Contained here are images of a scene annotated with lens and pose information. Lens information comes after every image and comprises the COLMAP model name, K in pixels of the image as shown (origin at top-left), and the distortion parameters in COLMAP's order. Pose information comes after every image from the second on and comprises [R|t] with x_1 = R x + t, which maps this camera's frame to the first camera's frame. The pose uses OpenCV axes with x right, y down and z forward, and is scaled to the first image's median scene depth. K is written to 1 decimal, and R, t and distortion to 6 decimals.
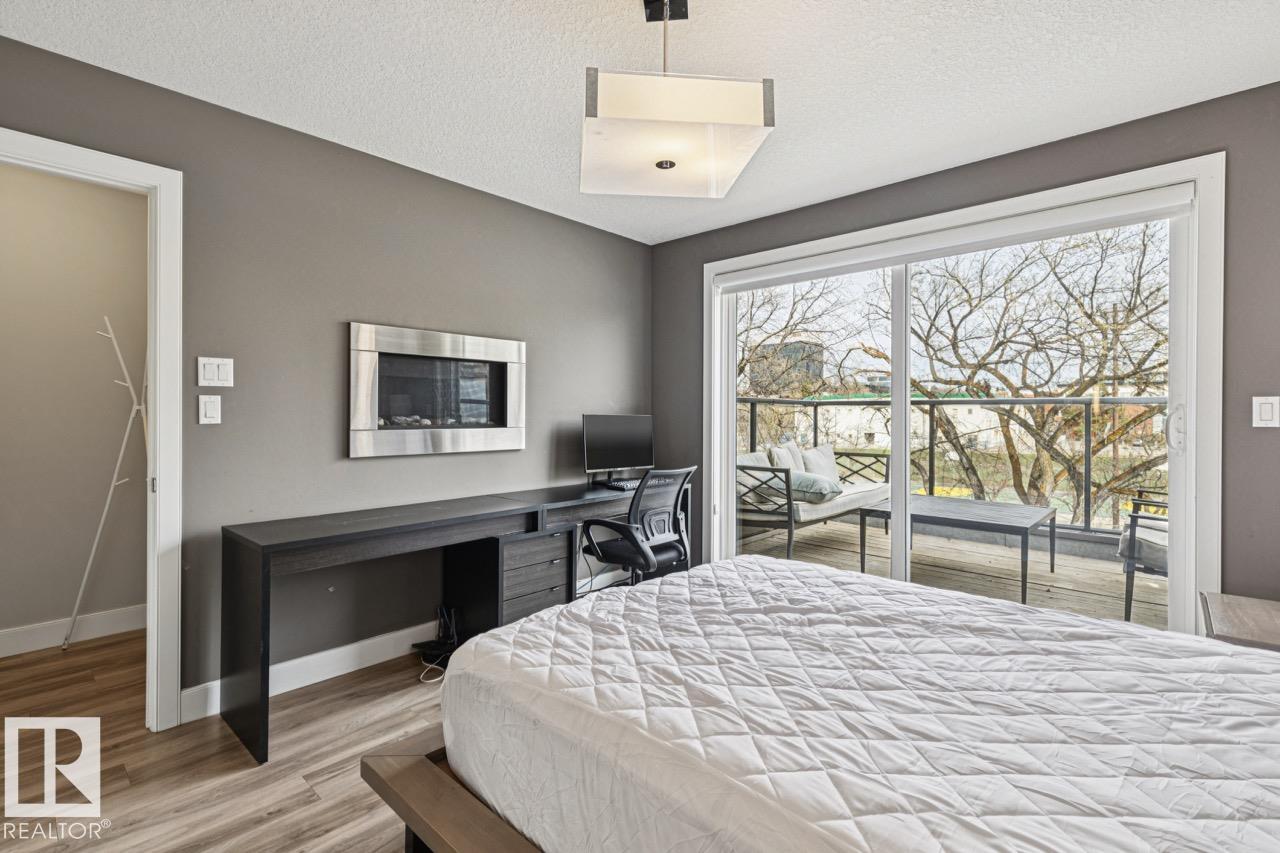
lens RADIAL K [[579.1, 0, 644.5], [0, 579.1, 418.9], [0, 0, 1]] dist [-0.000080, -0.000043]
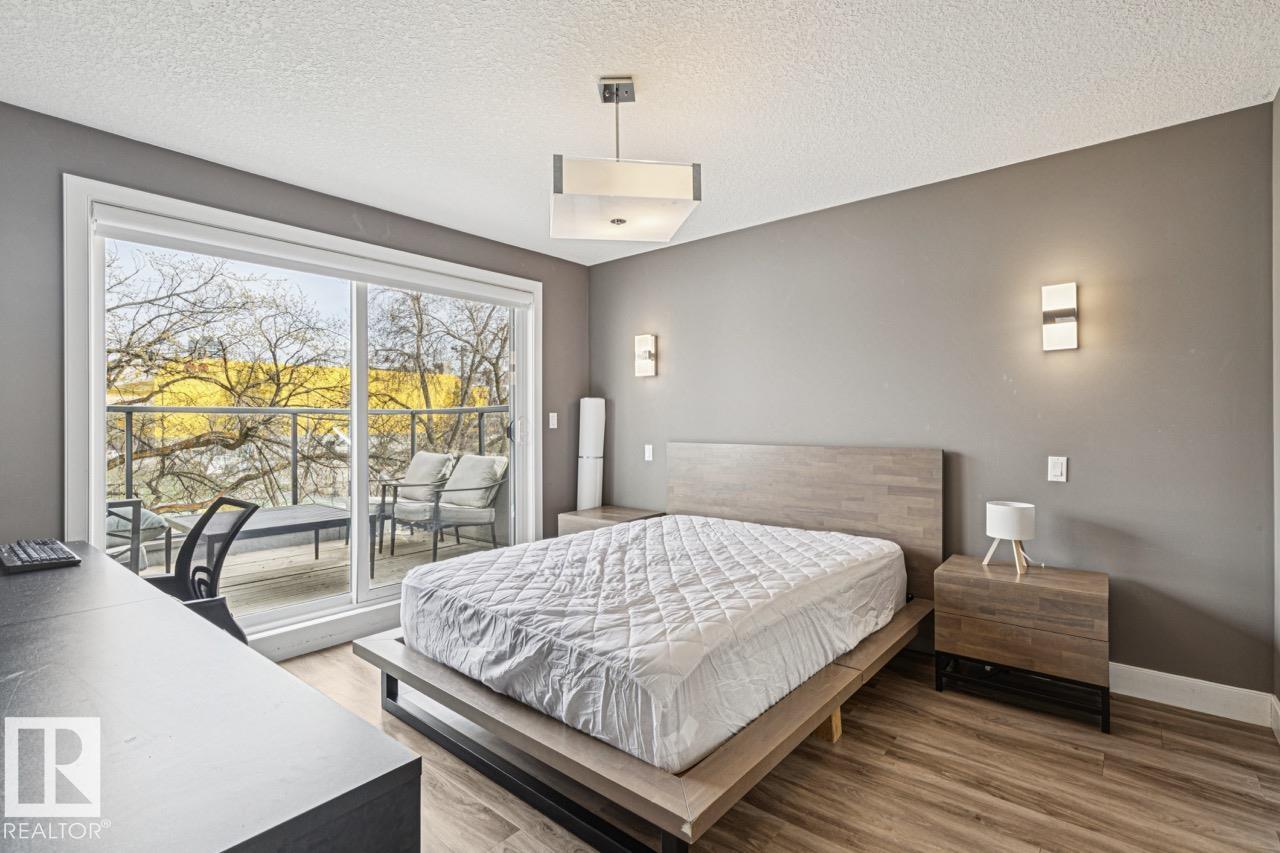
lens RADIAL K [[579.1, 0, 644.5], [0, 579.1, 418.9], [0, 0, 1]] dist [-0.000080, -0.000043]
pose [[-0.032985, 0.009651, 0.999409, -1.115555], [0.019572, 0.999768, -0.009008, 0.008804], [-0.999264, 0.019263, -0.033166, 0.932114]]
